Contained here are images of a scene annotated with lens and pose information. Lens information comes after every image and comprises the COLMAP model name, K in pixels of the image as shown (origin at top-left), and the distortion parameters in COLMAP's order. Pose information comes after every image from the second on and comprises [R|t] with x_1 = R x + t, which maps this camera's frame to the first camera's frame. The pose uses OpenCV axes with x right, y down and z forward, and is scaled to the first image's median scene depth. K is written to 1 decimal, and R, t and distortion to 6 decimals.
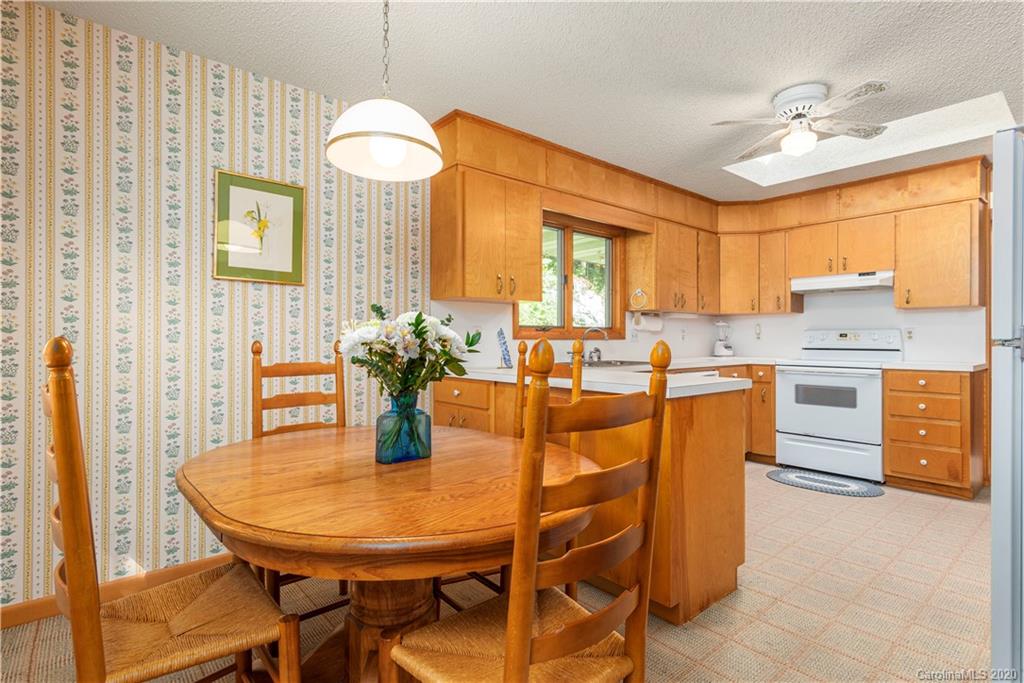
lens RADIAL K [[505.7, 0, 510.2], [0, 505.7, 339.3], [0, 0, 1]] dist [0.006787, 0.000094]
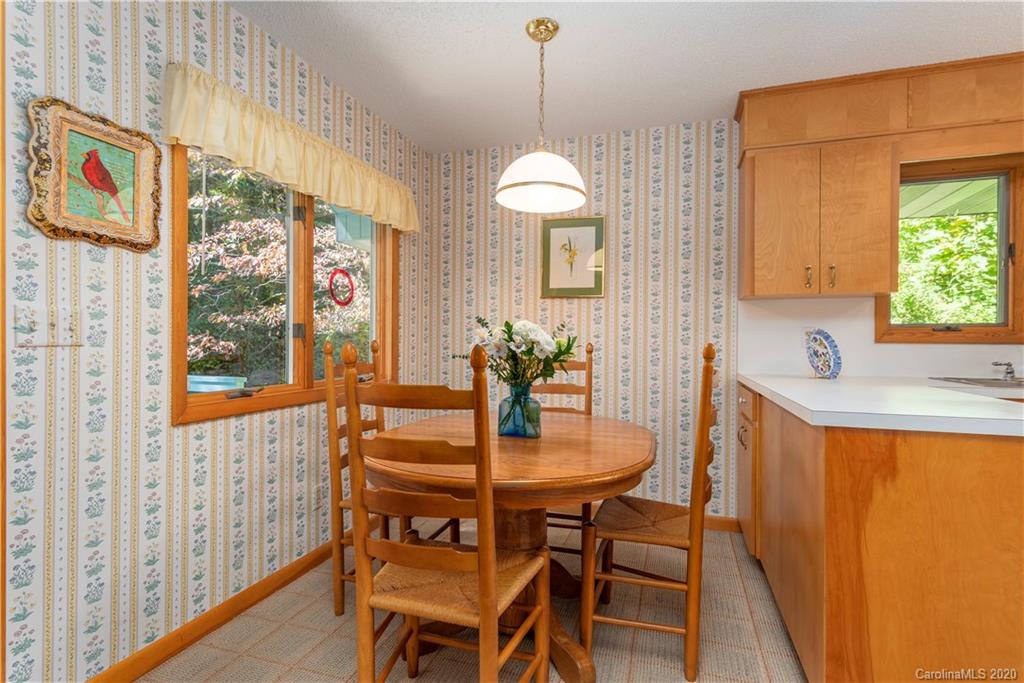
lens RADIAL K [[505.7, 0, 520.1], [0, 505.7, 342.6], [0, 0, 1]] dist [0.006787, 0.000094]
pose [[0.532027, 0.003164, -0.846721, 0.314338], [-0.002725, 0.999994, 0.002025, -0.000189], [0.846723, 0.001230, 0.532033, 0.118816]]
